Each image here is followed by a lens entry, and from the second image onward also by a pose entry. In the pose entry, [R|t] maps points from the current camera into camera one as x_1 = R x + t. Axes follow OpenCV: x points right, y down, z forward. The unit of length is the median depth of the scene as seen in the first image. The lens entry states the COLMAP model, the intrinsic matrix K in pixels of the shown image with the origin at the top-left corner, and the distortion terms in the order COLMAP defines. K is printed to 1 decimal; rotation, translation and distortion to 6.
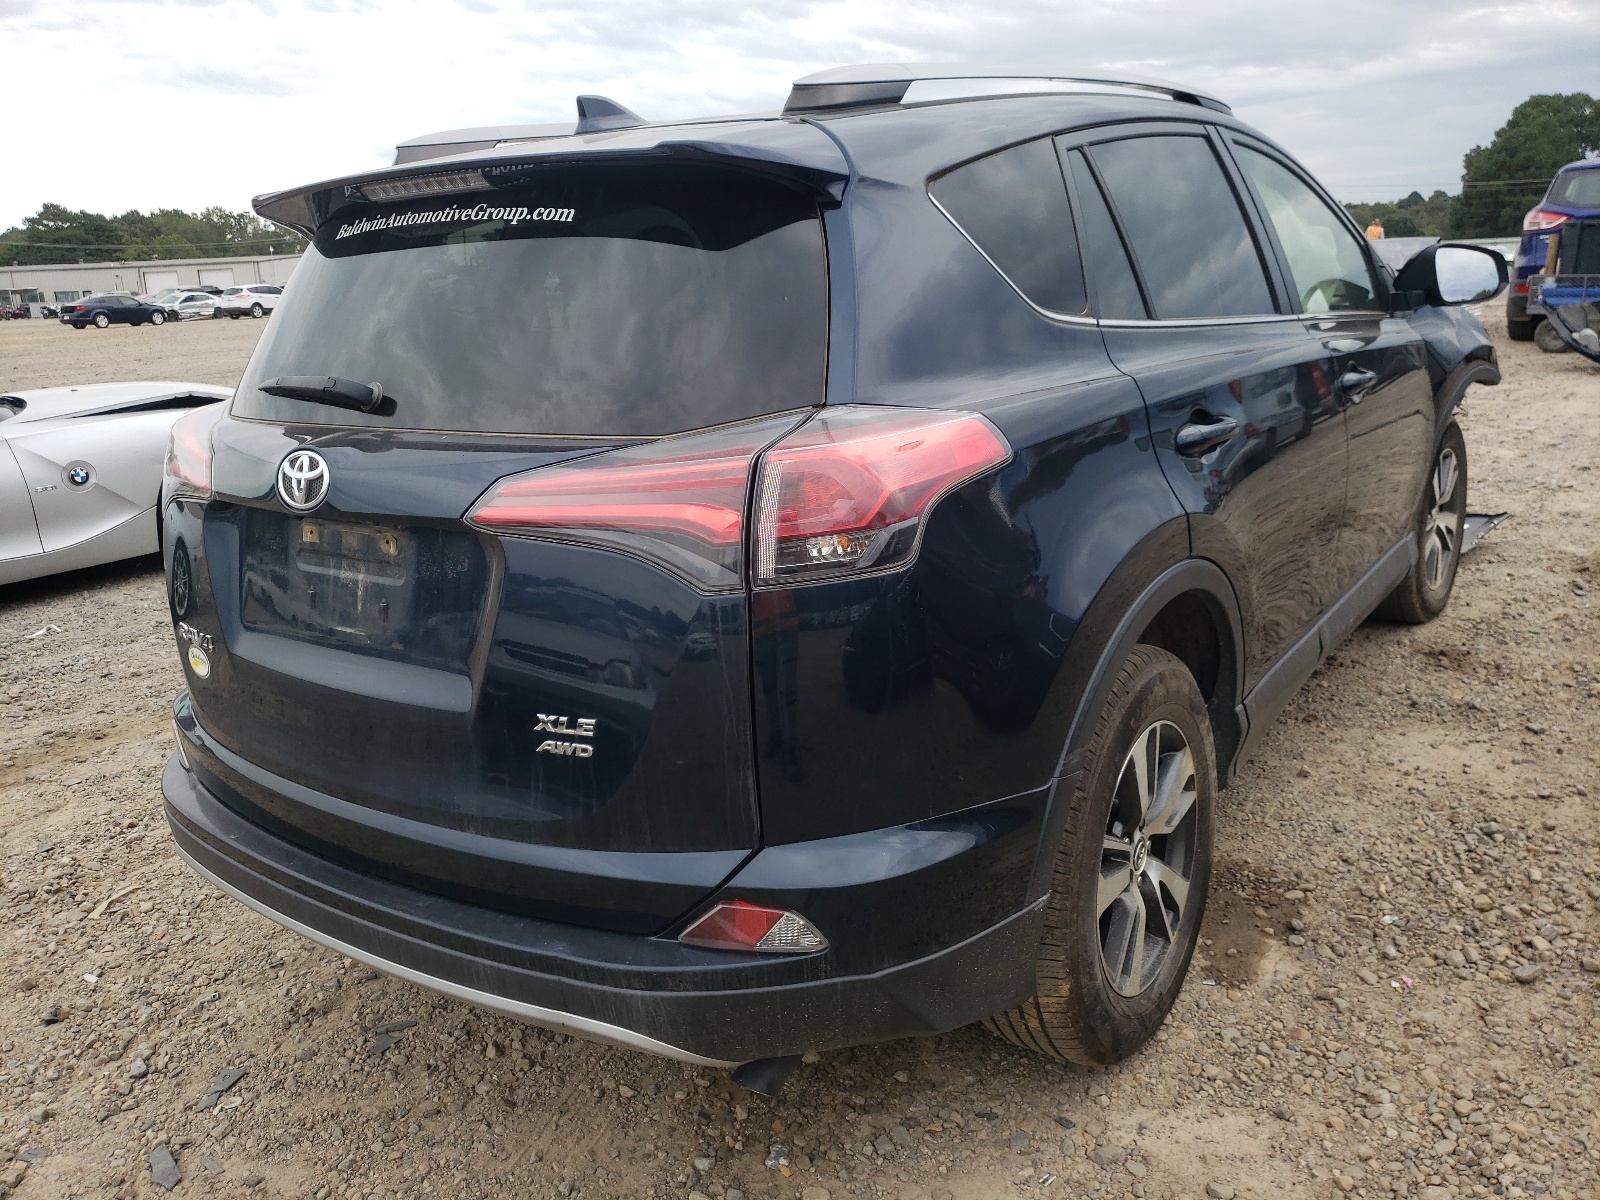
lens RADIAL K [[1213.4, 0, 794.1], [0, 1213.4, 597.9], [0, 0, 1]] dist [0.002546, 0.001616]
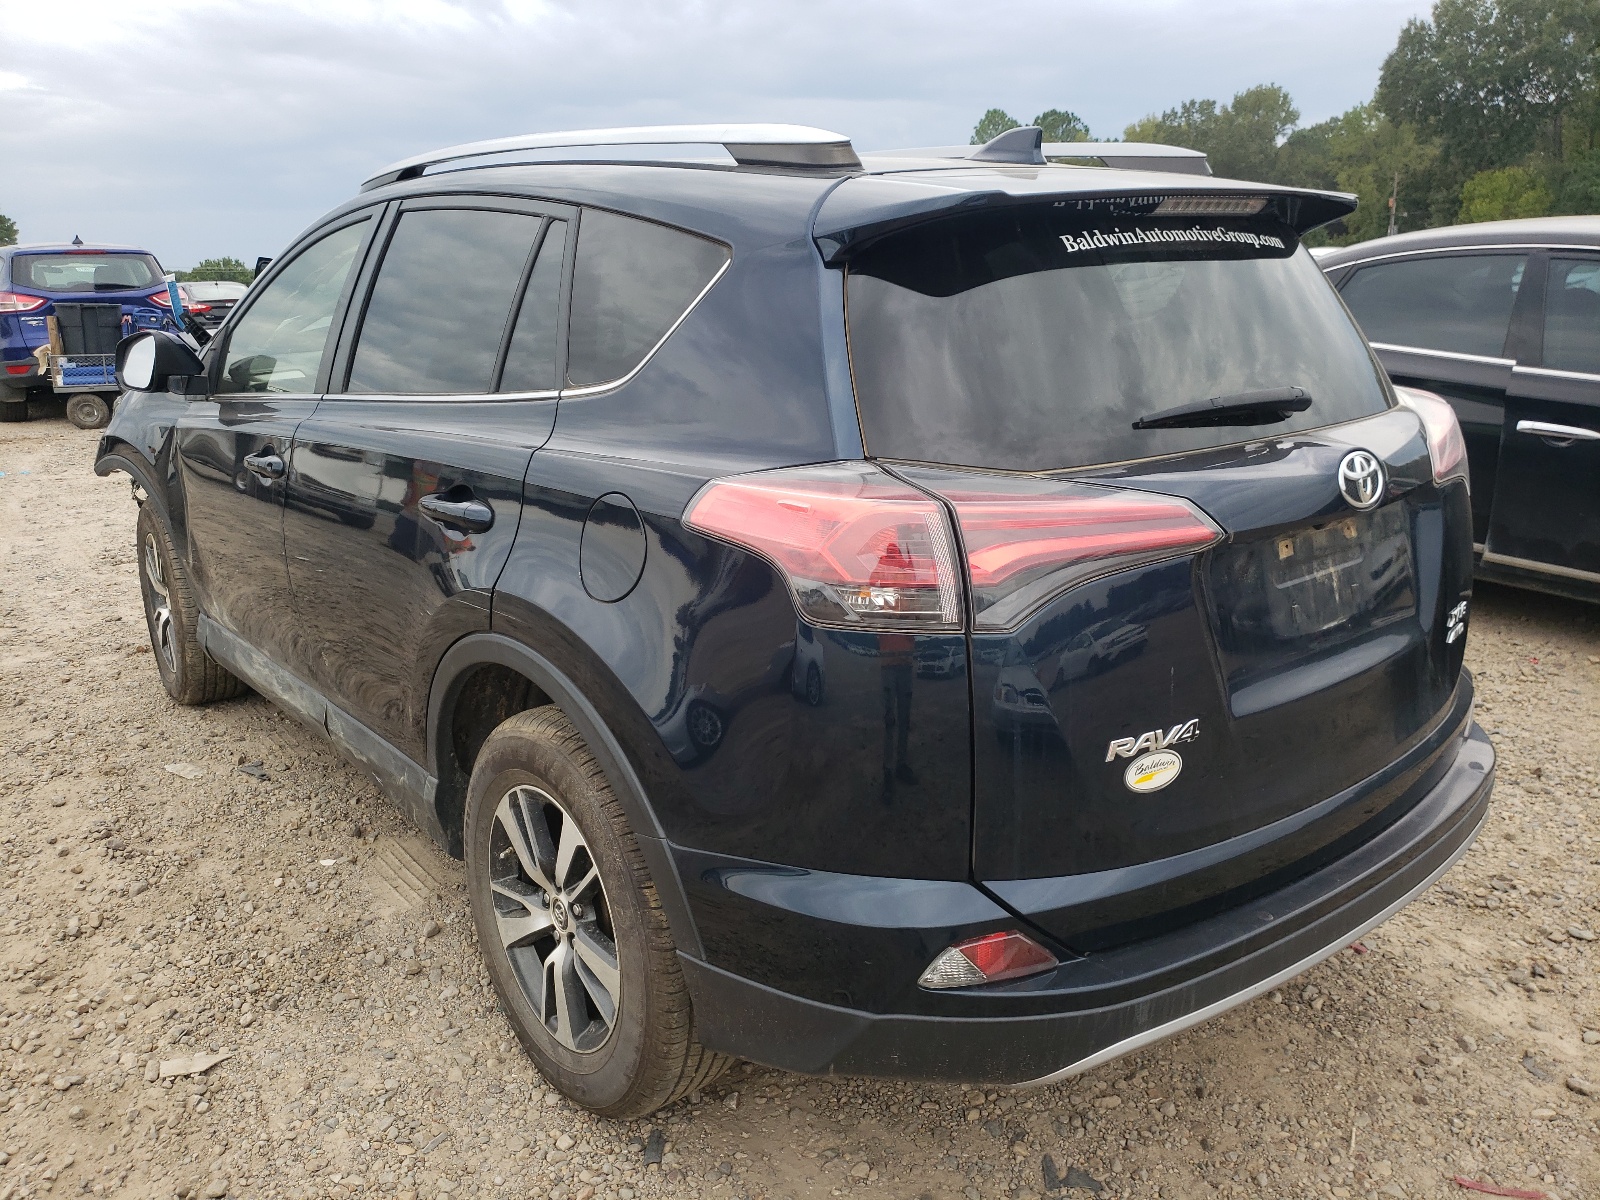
lens RADIAL K [[1213.4, 0, 794.4], [0, 1213.4, 602.9], [0, 0, 1]] dist [0.002546, 0.001616]
pose [[0.282335, -0.210616, 0.935910, -1.427253], [0.272737, 0.952966, 0.132178, -0.247311], [-0.919729, 0.217939, 0.326498, 1.050202]]
